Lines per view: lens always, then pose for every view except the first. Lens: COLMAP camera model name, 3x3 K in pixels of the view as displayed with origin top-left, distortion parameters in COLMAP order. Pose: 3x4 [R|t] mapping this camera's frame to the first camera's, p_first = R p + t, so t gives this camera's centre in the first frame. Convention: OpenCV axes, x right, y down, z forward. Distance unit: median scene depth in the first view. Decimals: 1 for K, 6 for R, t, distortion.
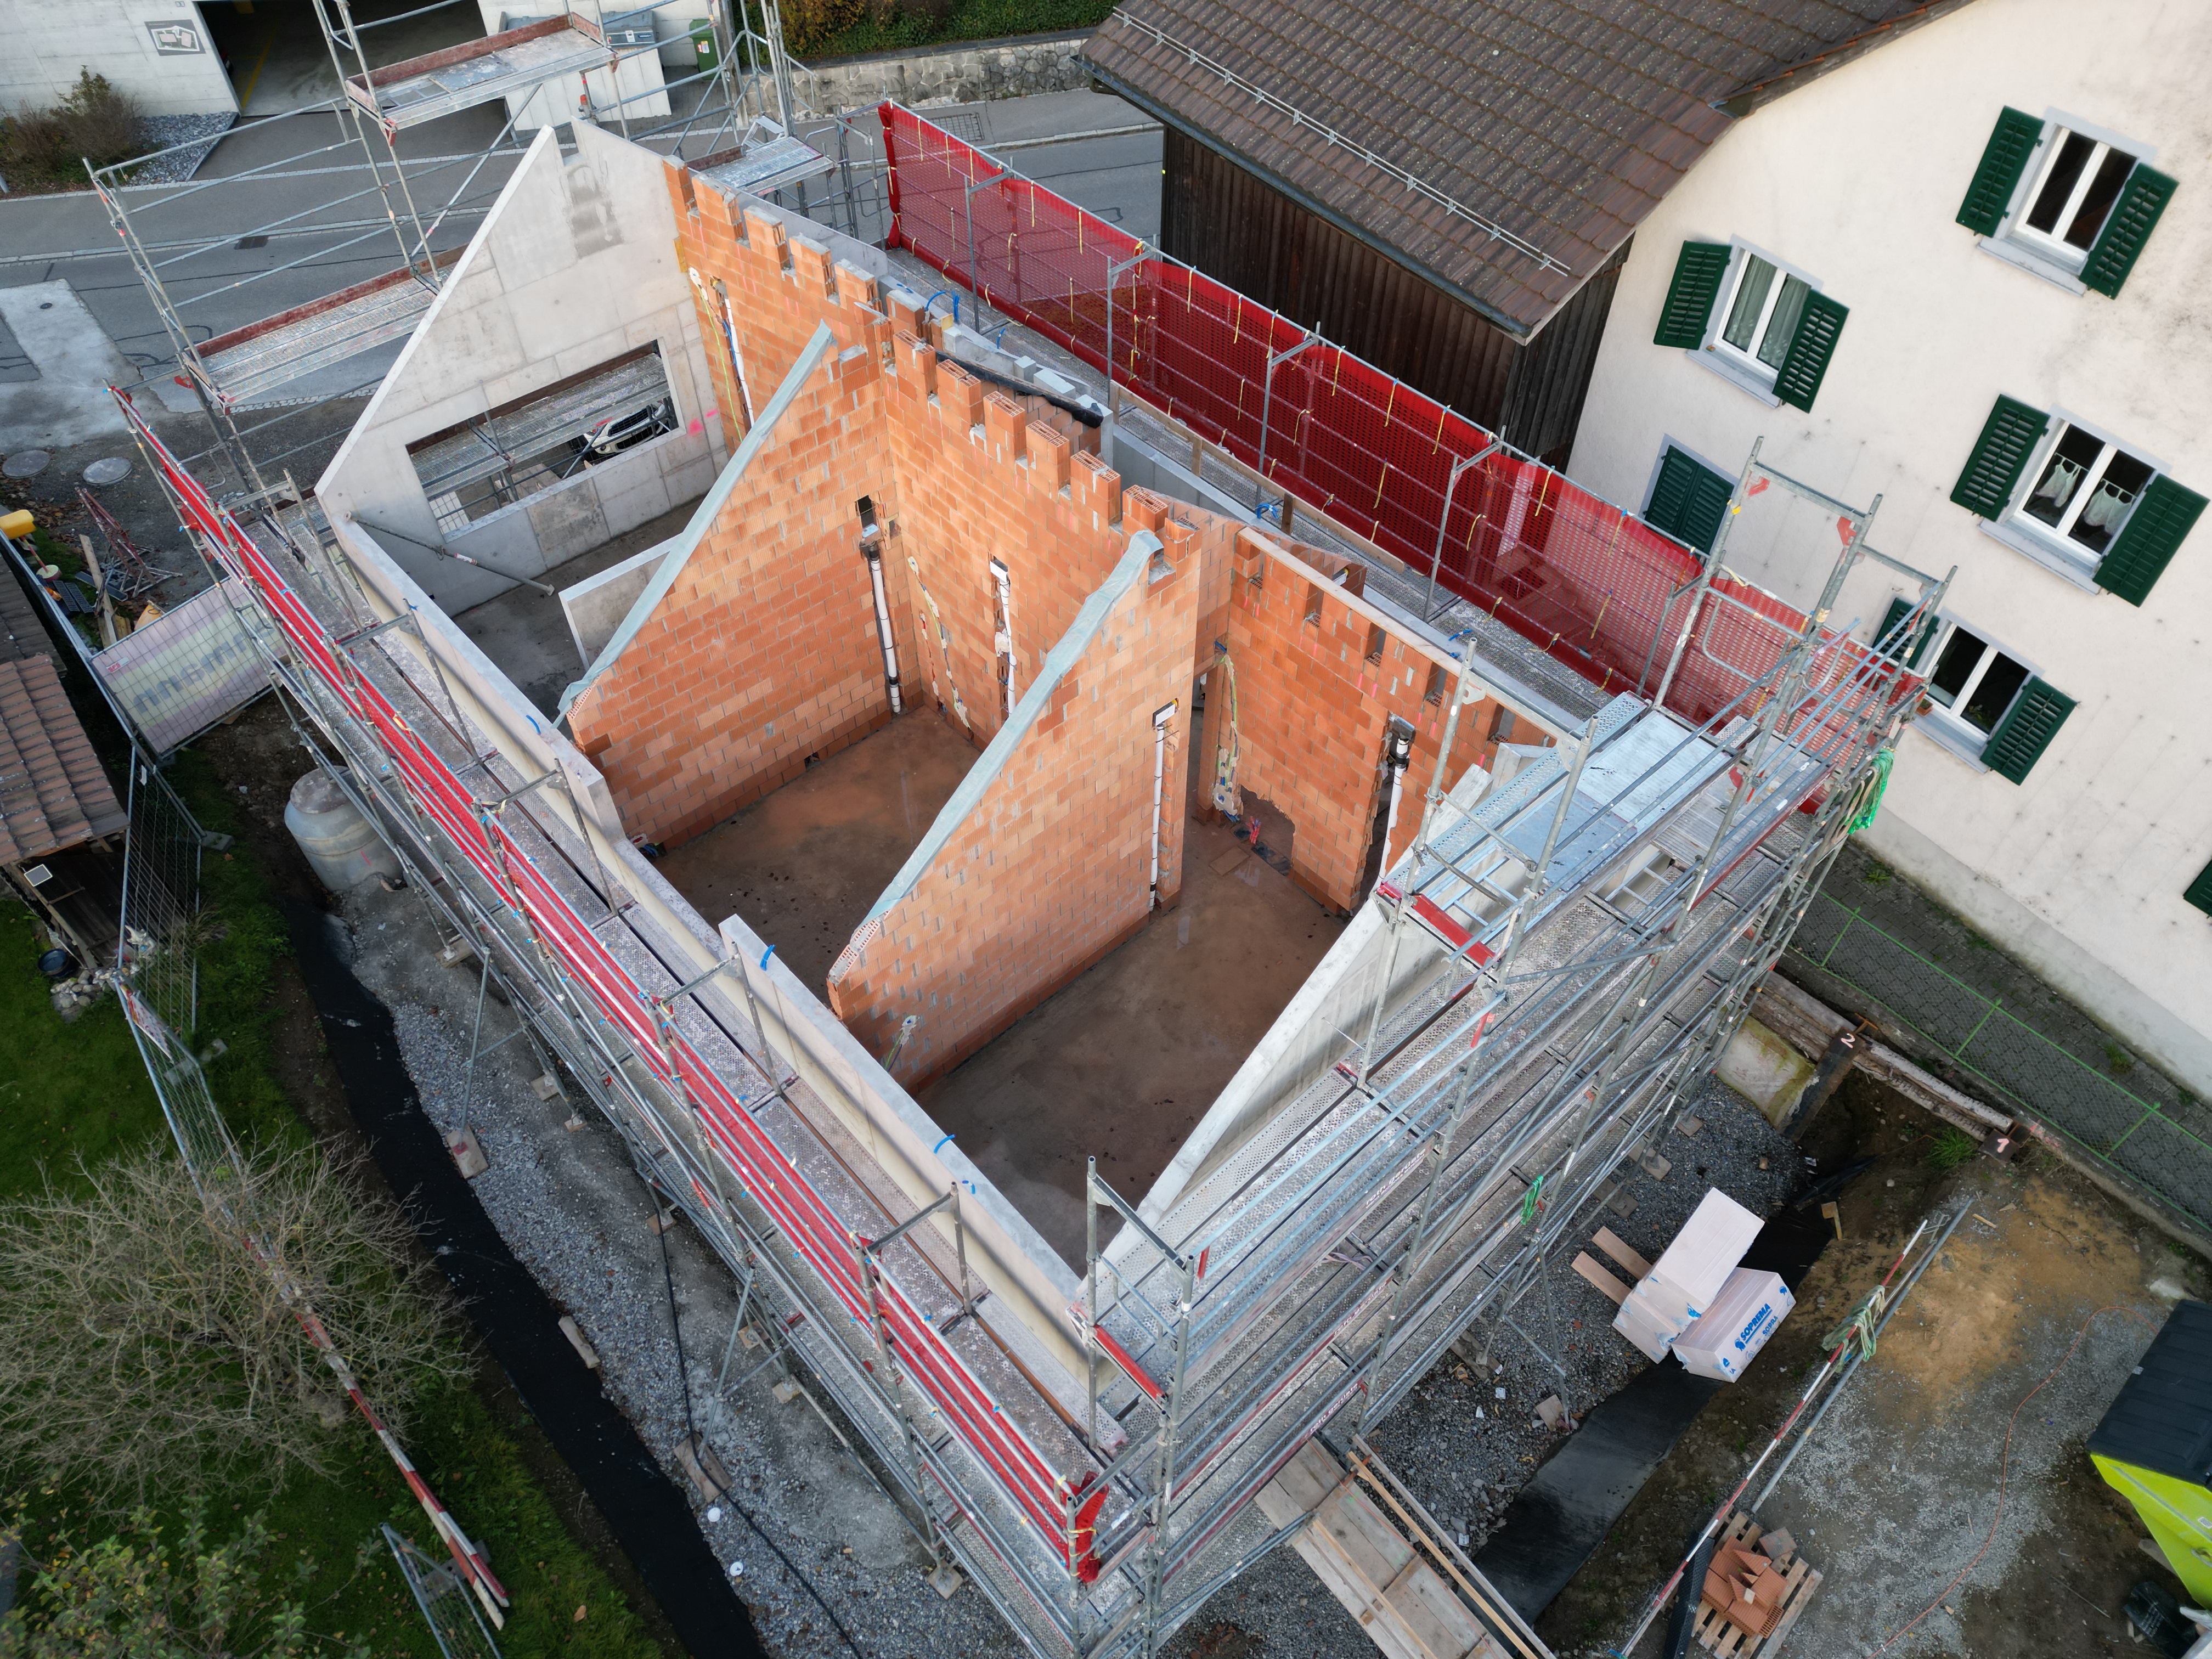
lens RADIAL K [[1531.8, 0, 1107.9], [0, 1531.8, 823.2], [0, 0, 1]] dist [0.044439, -0.017067]
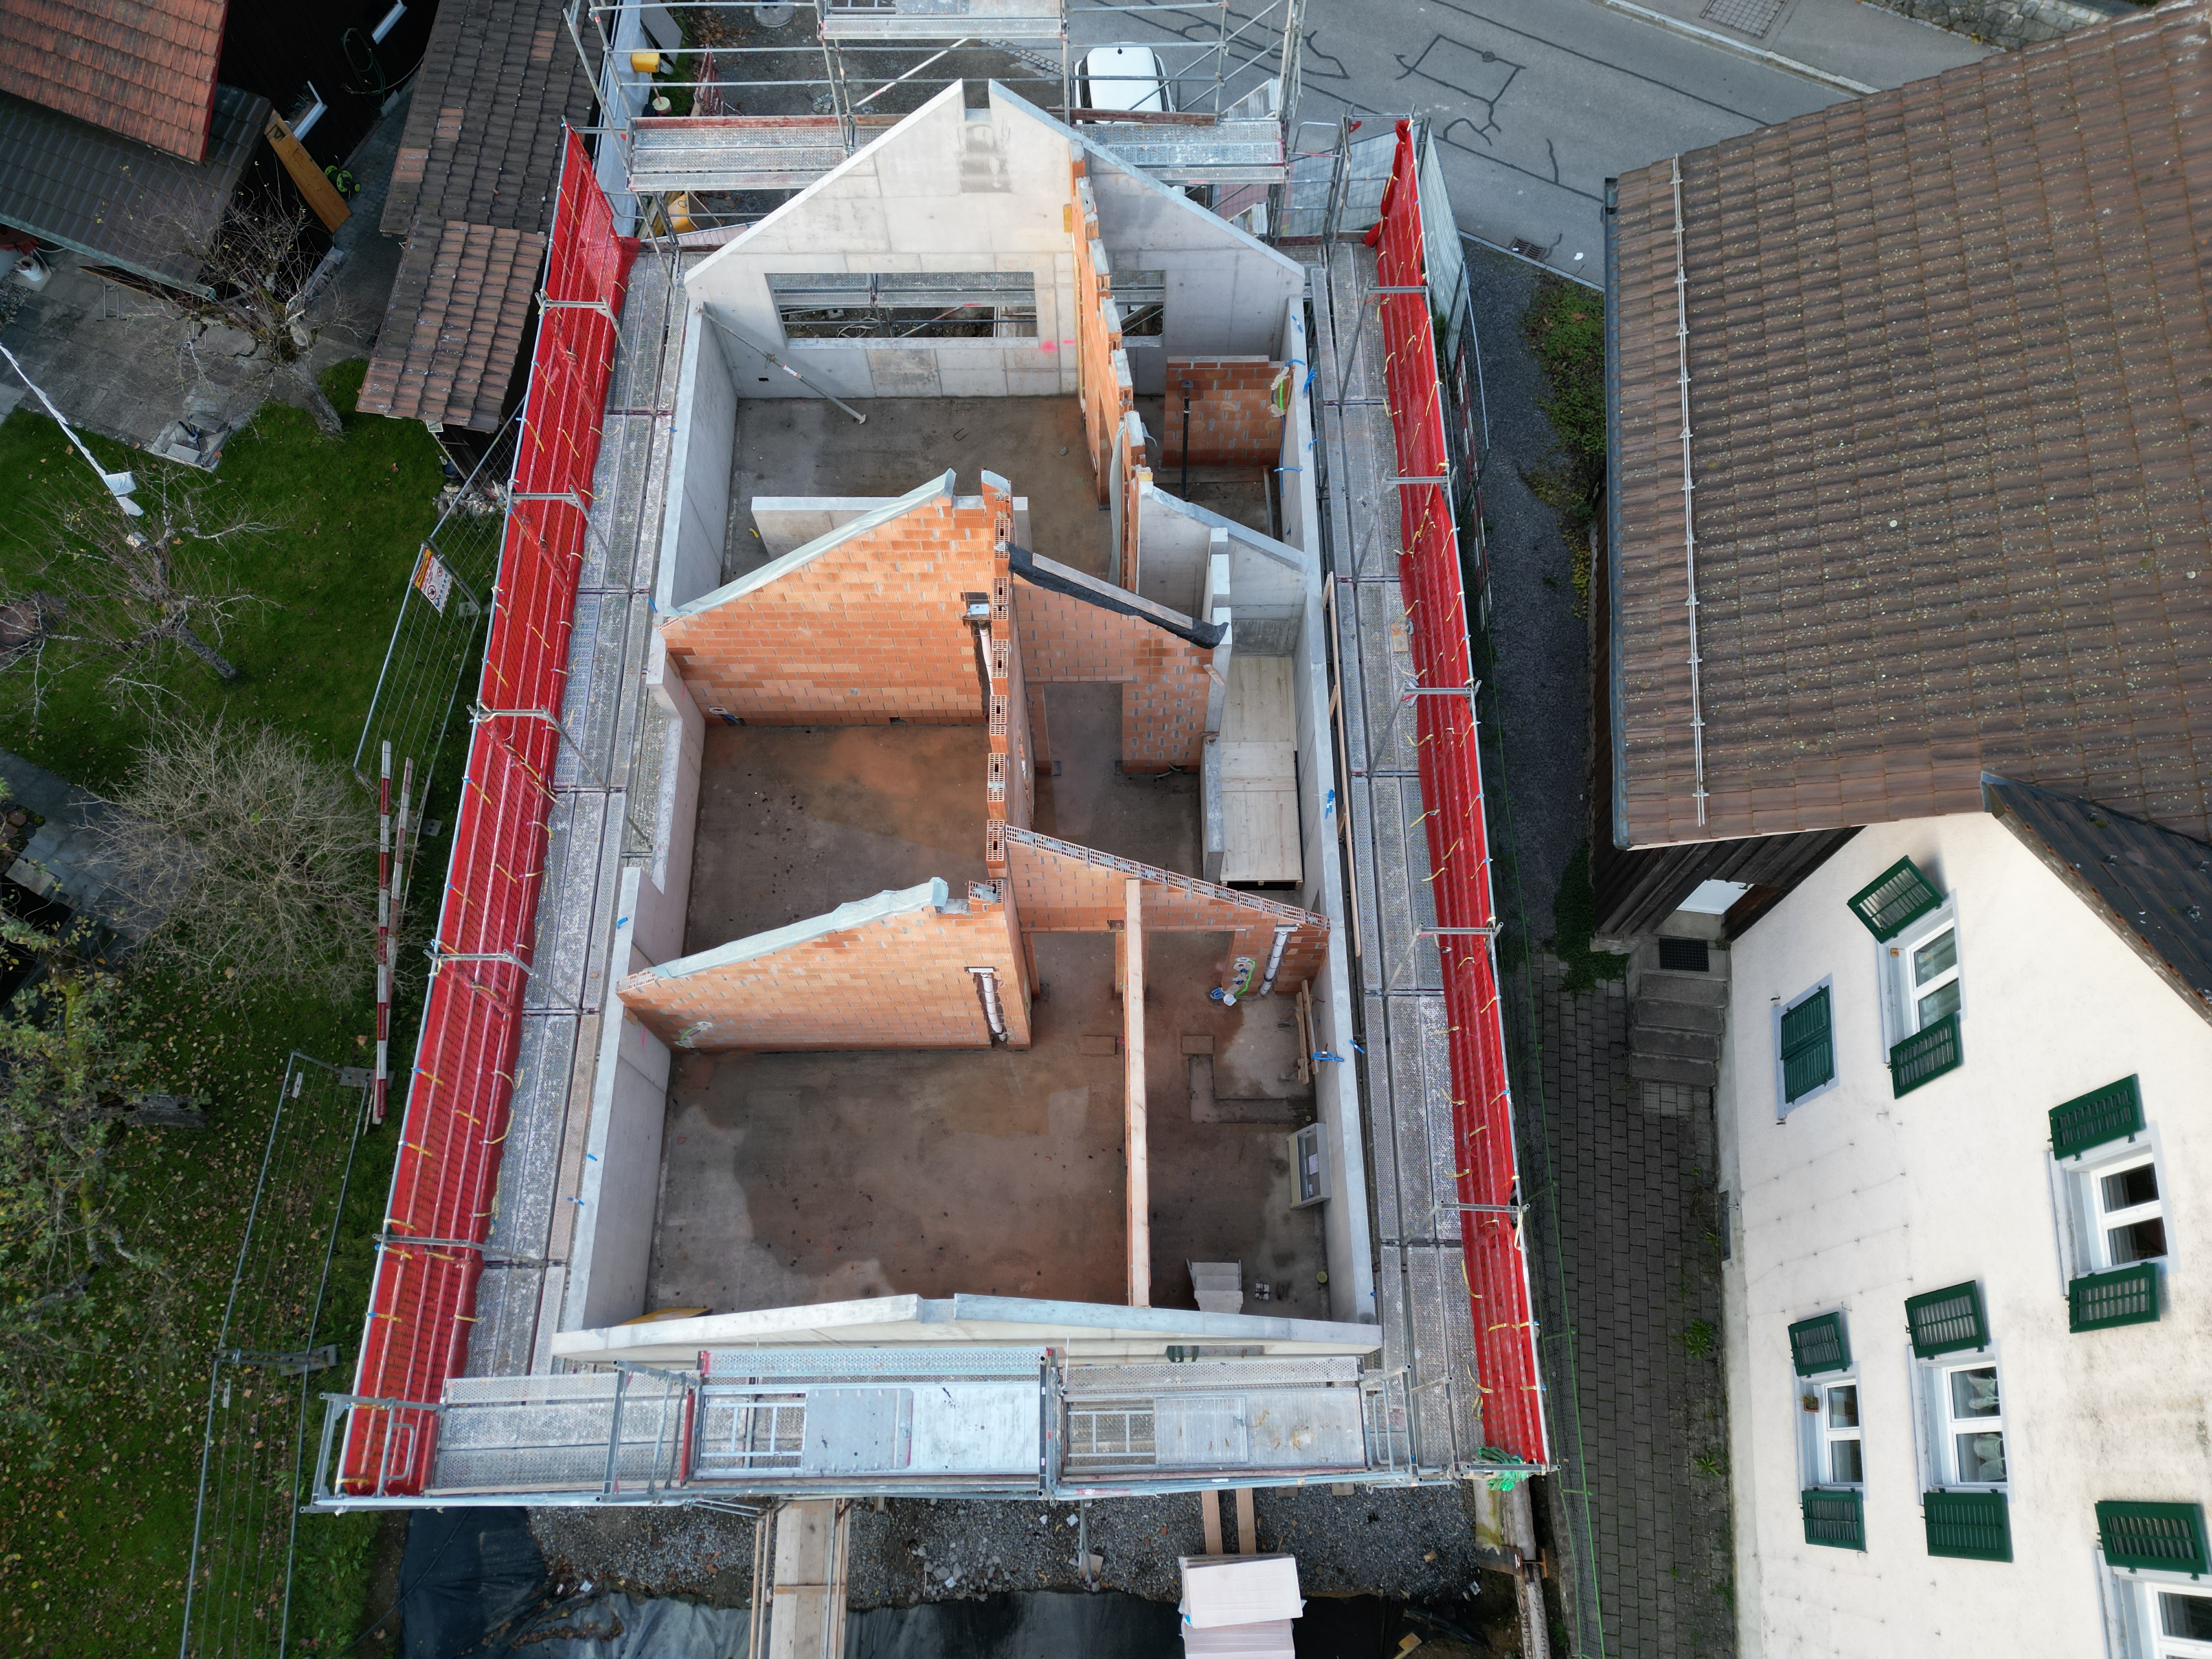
lens RADIAL K [[1531.8, 0, 1106.6], [0, 1531.8, 822.4], [0, 0, 1]] dist [0.044439, -0.017067]
pose [[0.743932, 0.614997, -0.261427, 0.258487], [-0.505414, 0.773738, 0.381952, -0.491033], [0.437175, -0.152018, 0.886436, 0.073650]]
